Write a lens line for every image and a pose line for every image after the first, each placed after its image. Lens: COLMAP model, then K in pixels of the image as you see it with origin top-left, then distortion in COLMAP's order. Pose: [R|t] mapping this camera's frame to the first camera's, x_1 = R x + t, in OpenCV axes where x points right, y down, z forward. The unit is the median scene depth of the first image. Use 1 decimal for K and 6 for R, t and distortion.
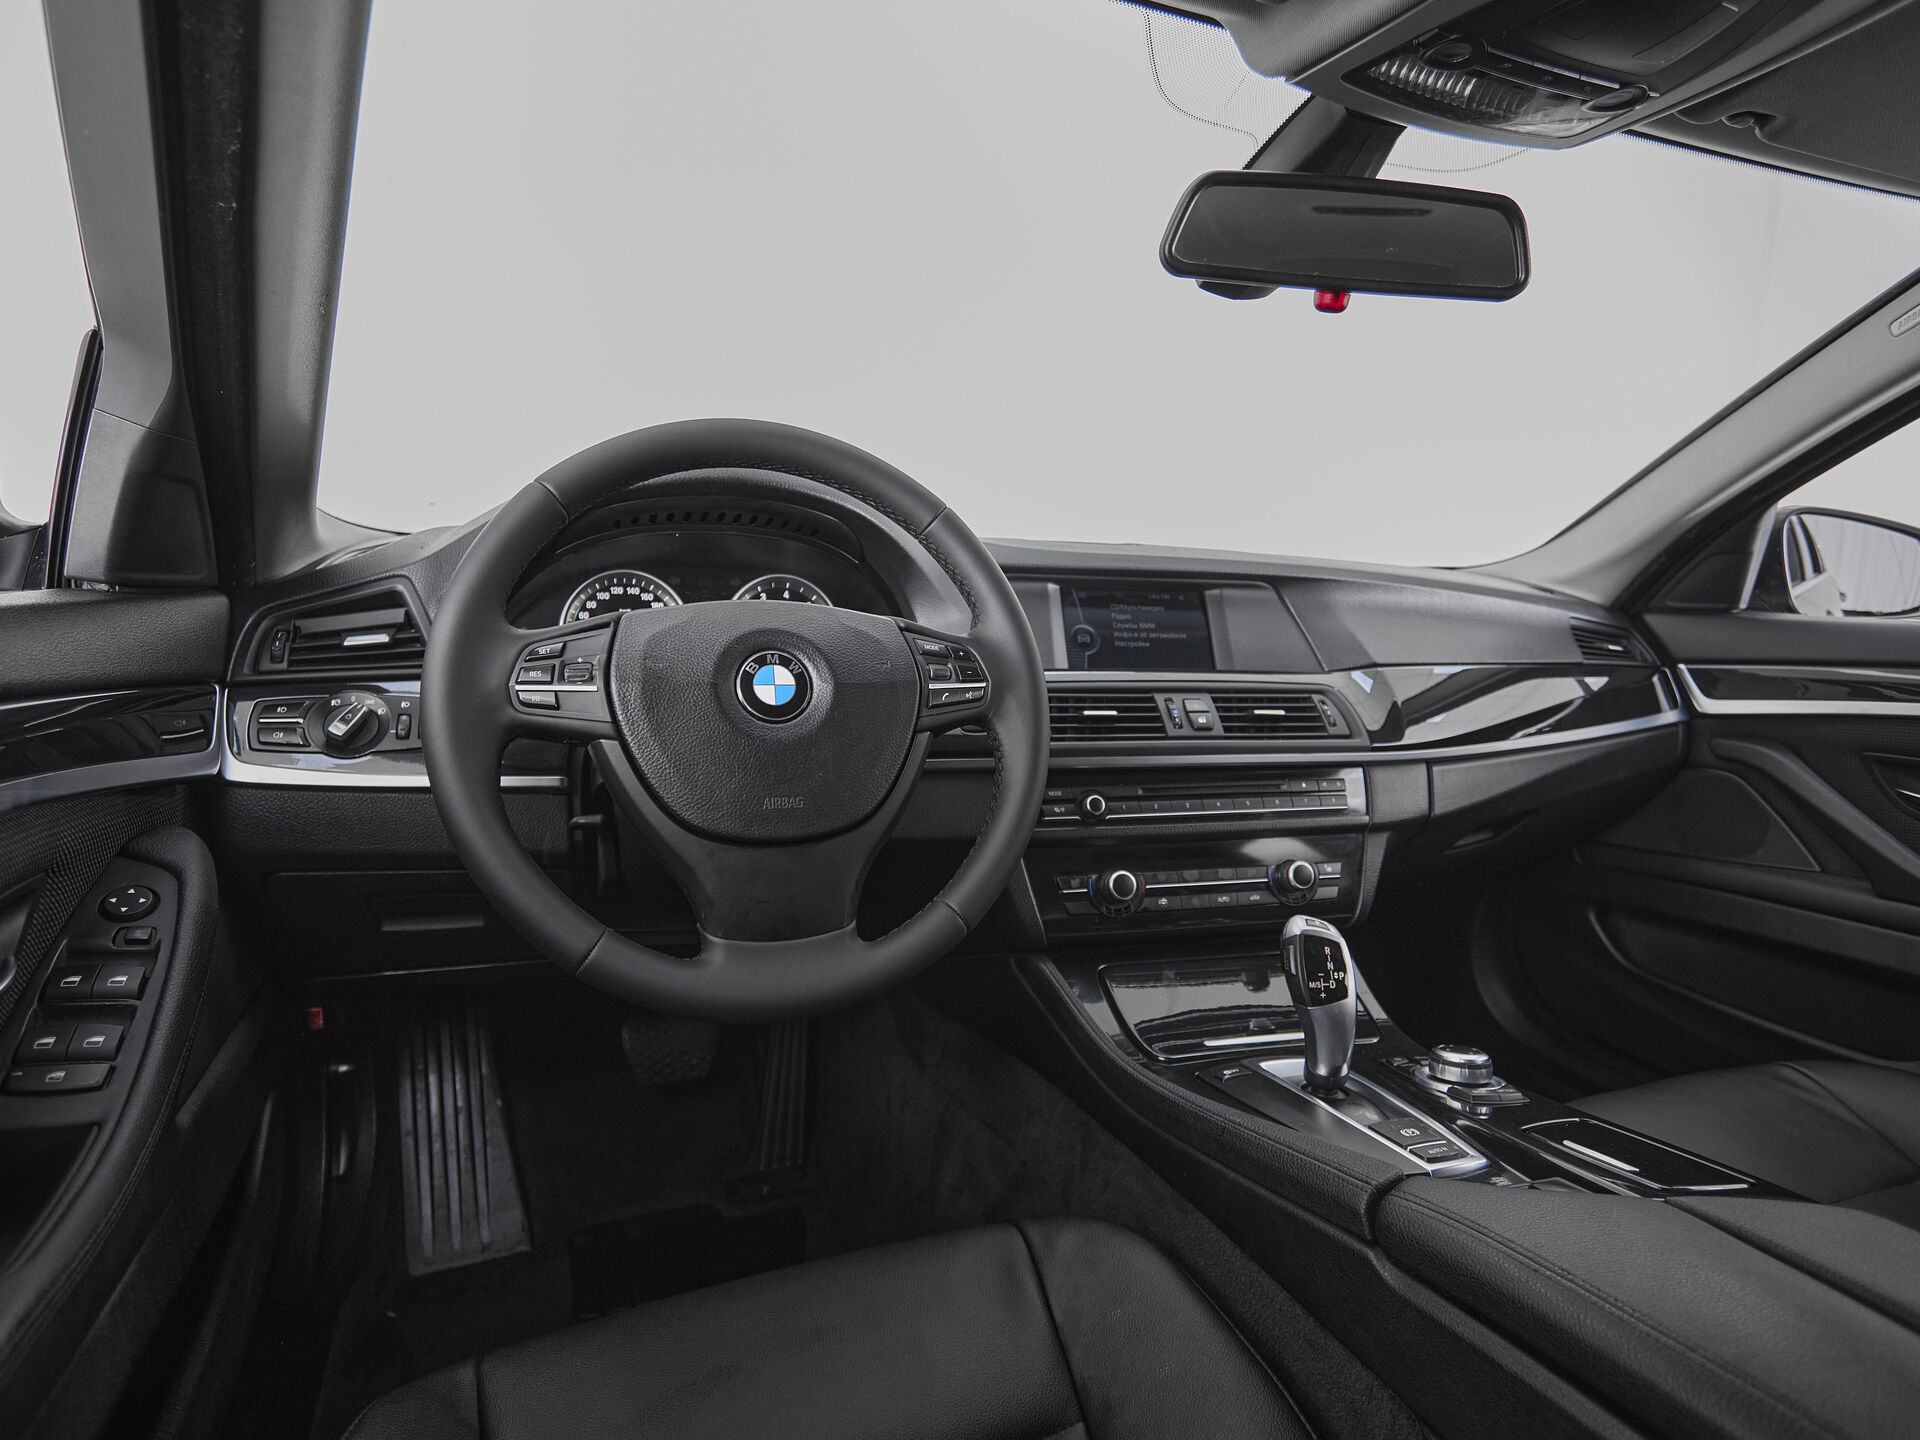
lens RADIAL K [[1048.9, 0, 974.8], [0, 1048.9, 725.9], [0, 0, 1]] dist [-0.002554, -0.002867]
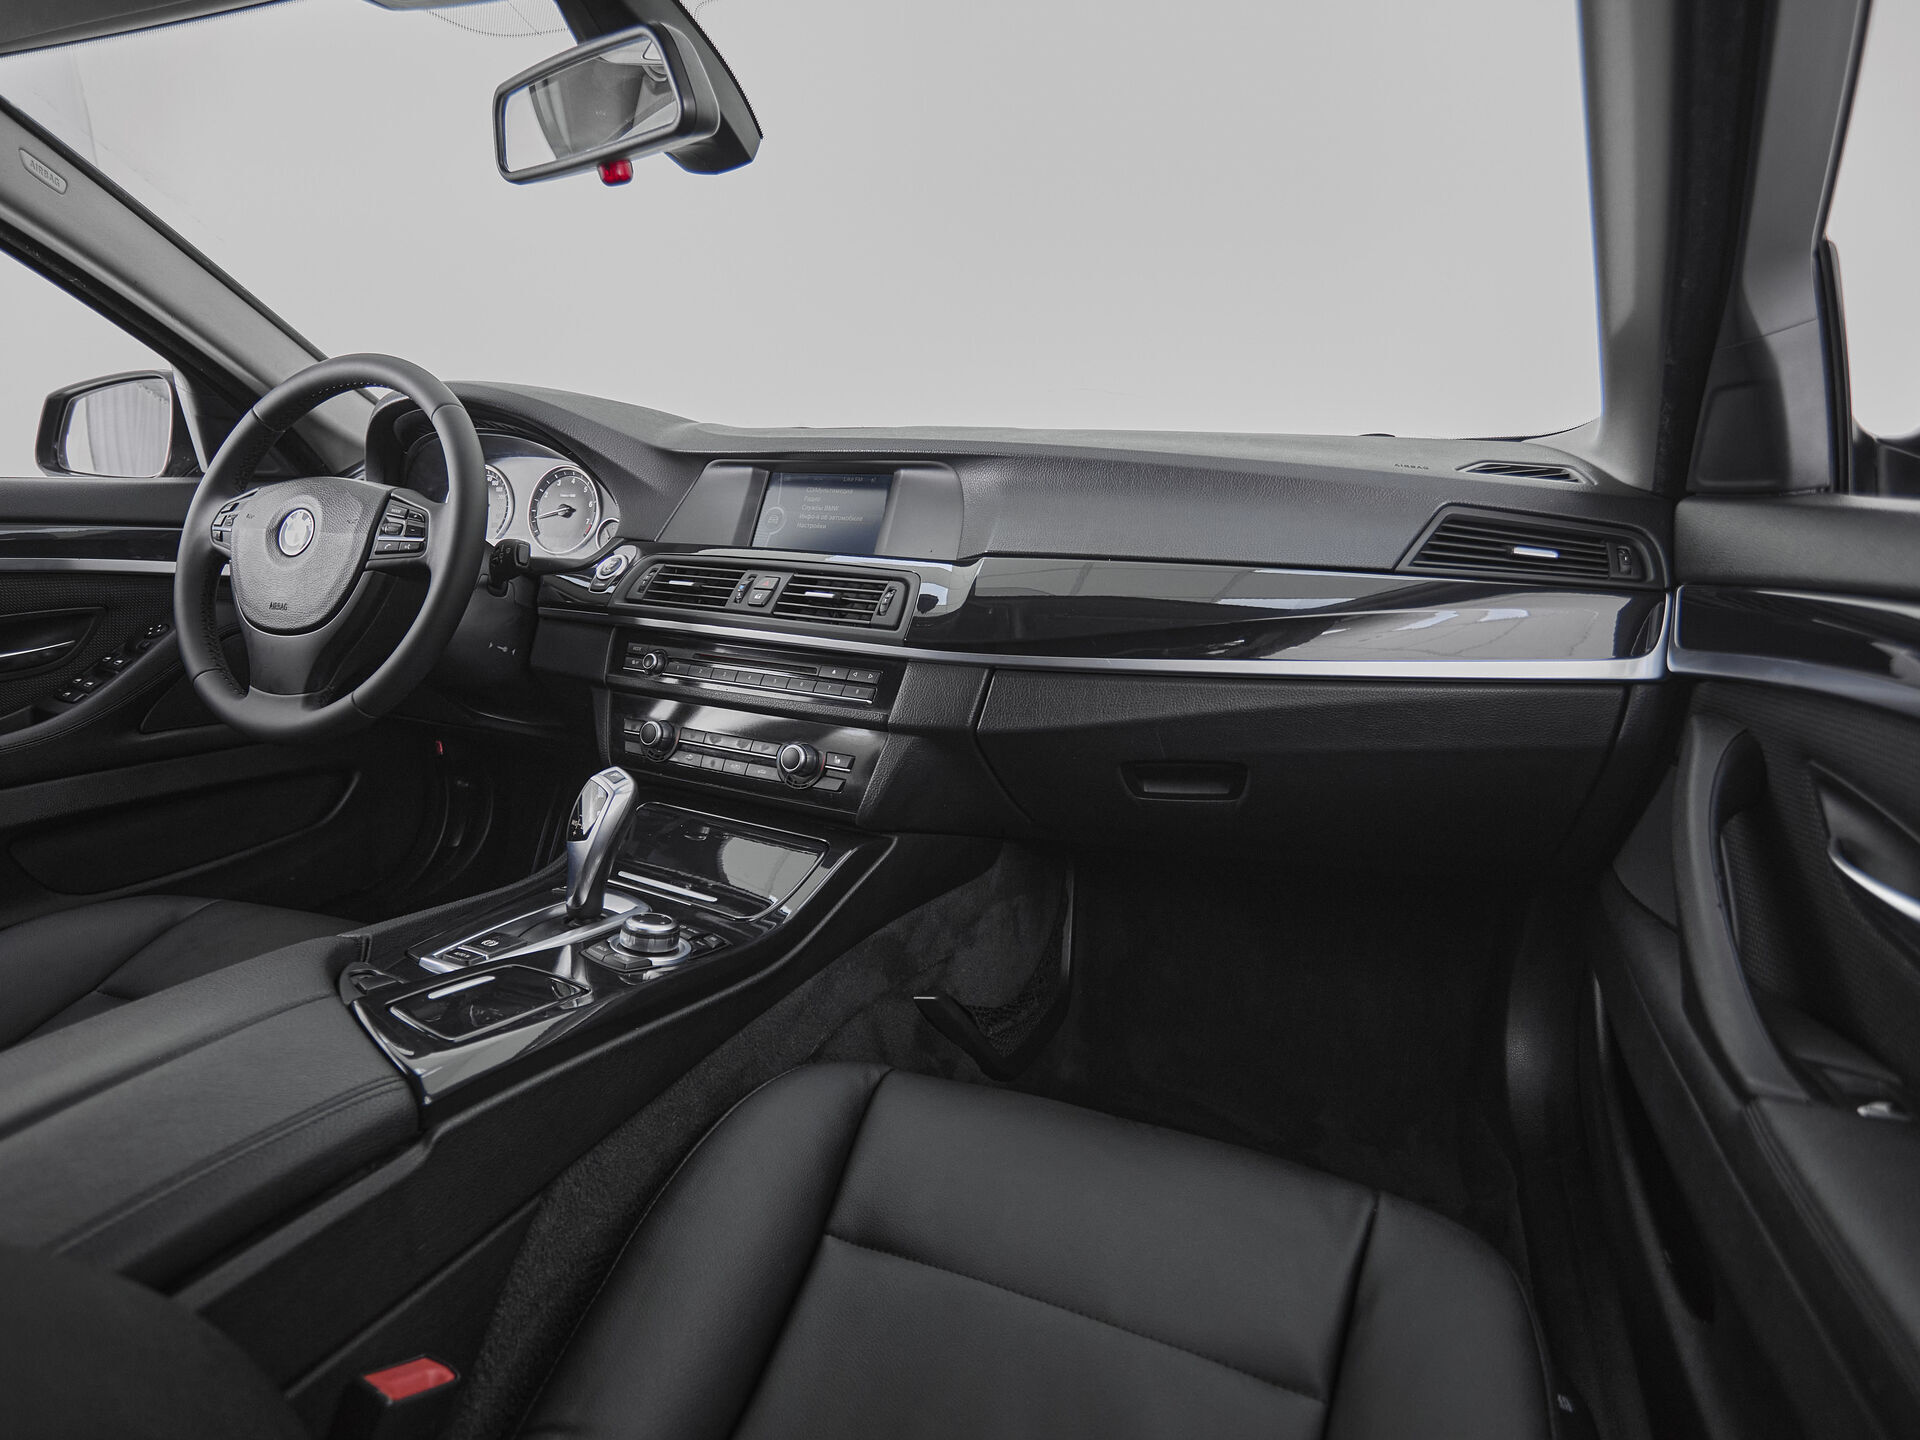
lens RADIAL K [[1048.9, 0, 931.9], [0, 1048.9, 727.4], [0, 0, 1]] dist [-0.002554, -0.002867]
pose [[0.703165, 0.145083, -0.696067, 1.296322], [-0.092786, 0.989313, 0.112473, -0.012330], [0.704946, -0.014501, 0.709112, 0.464089]]
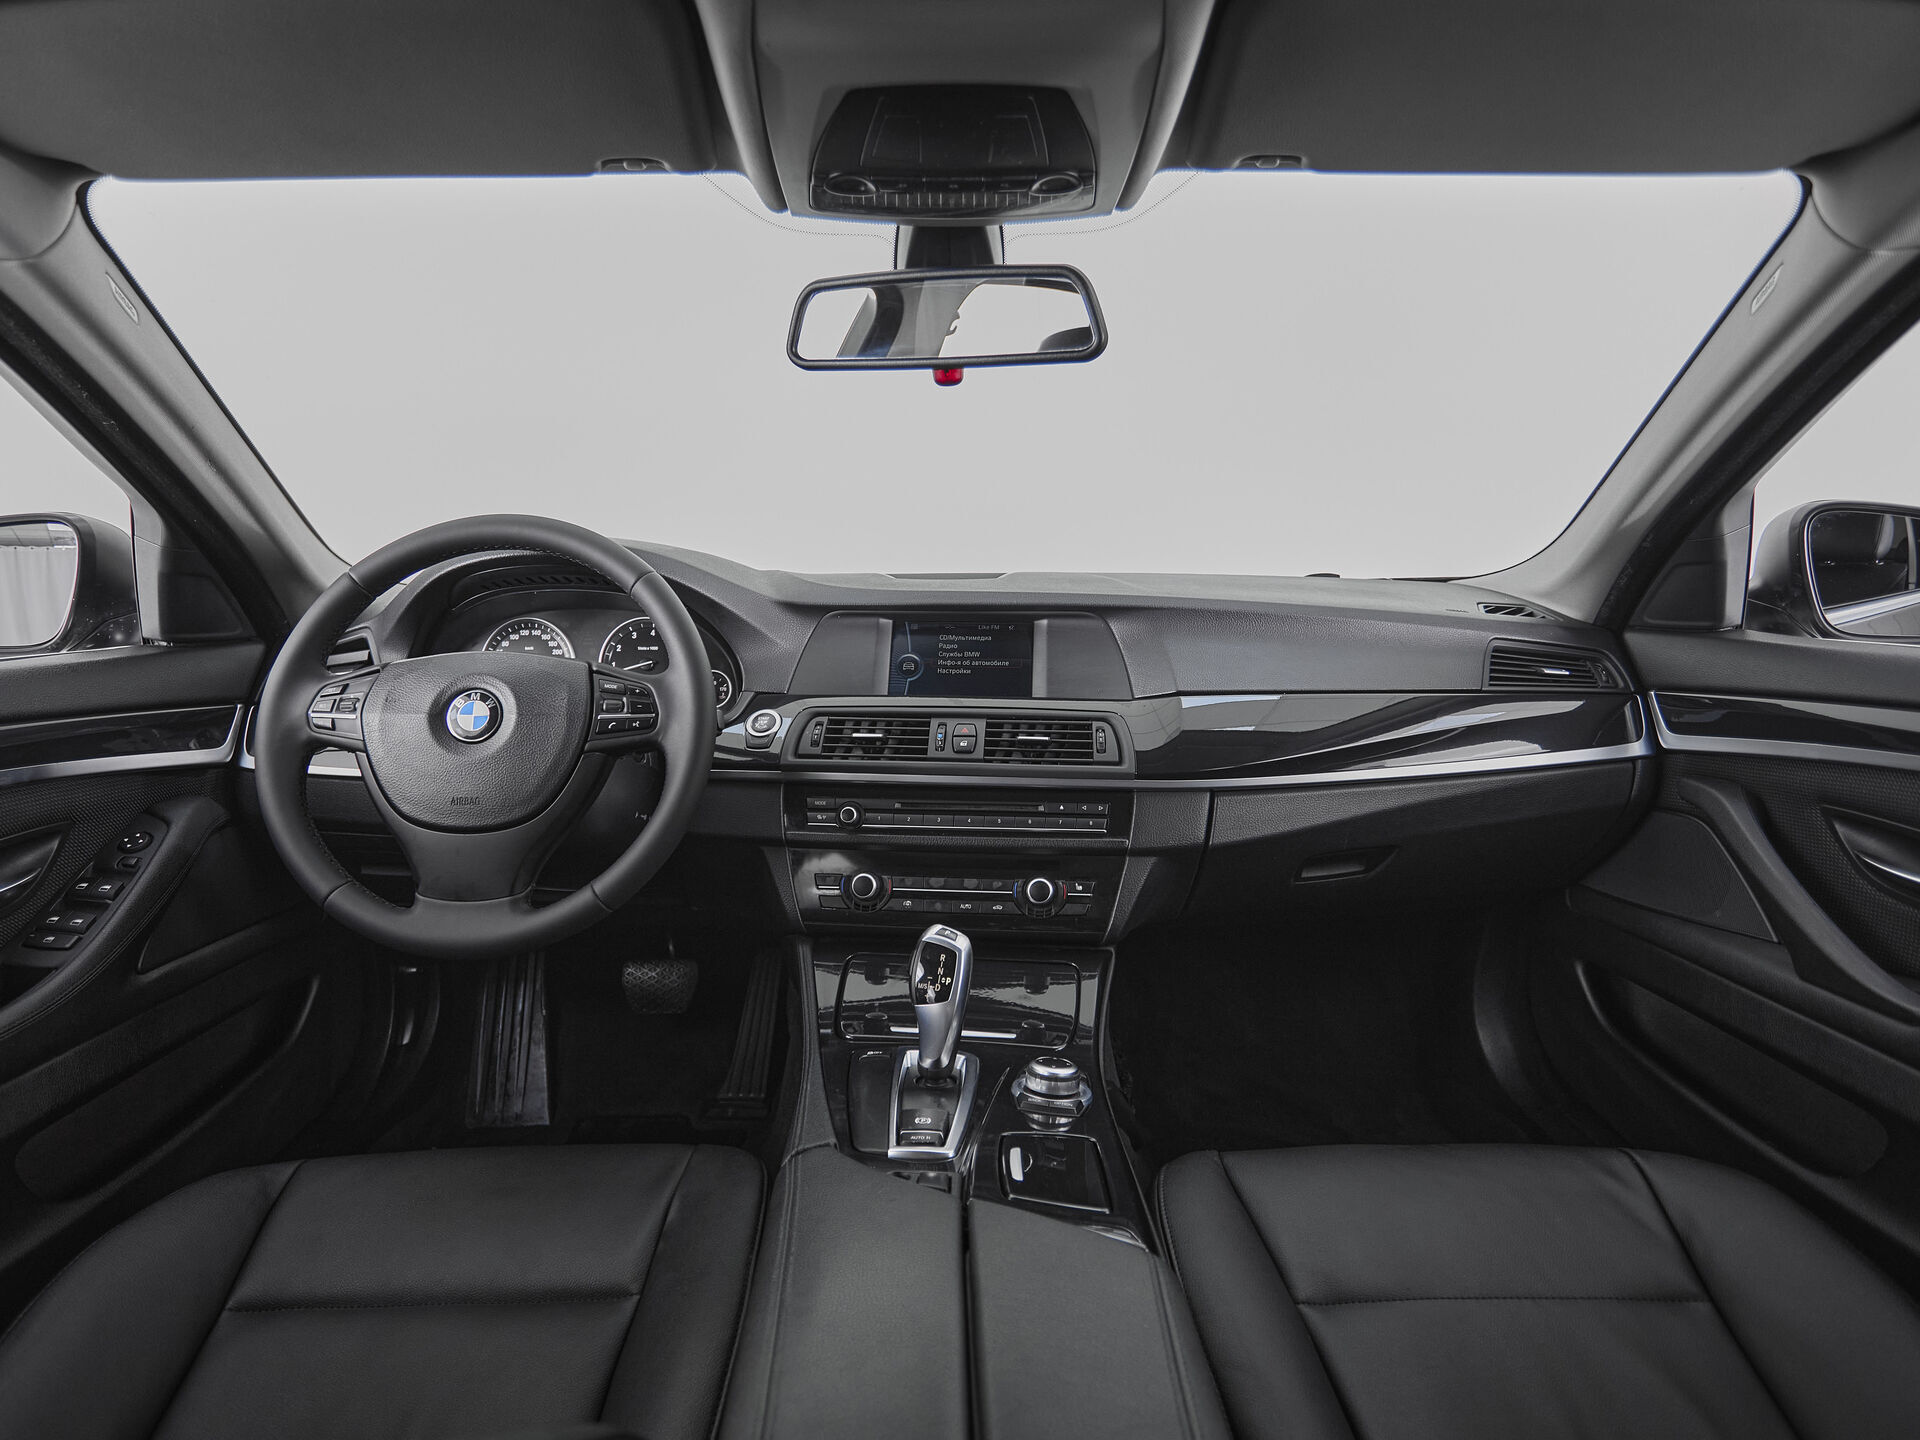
lens RADIAL K [[1048.9, 0, 954.7], [0, 1048.9, 723.2], [0, 0, 1]] dist [-0.002554, -0.002867]
pose [[0.930432, 0.025202, -0.365596, 0.735712], [-0.021995, 0.999674, 0.012935, -0.049628], [0.365803, -0.003994, 0.930684, -0.036648]]
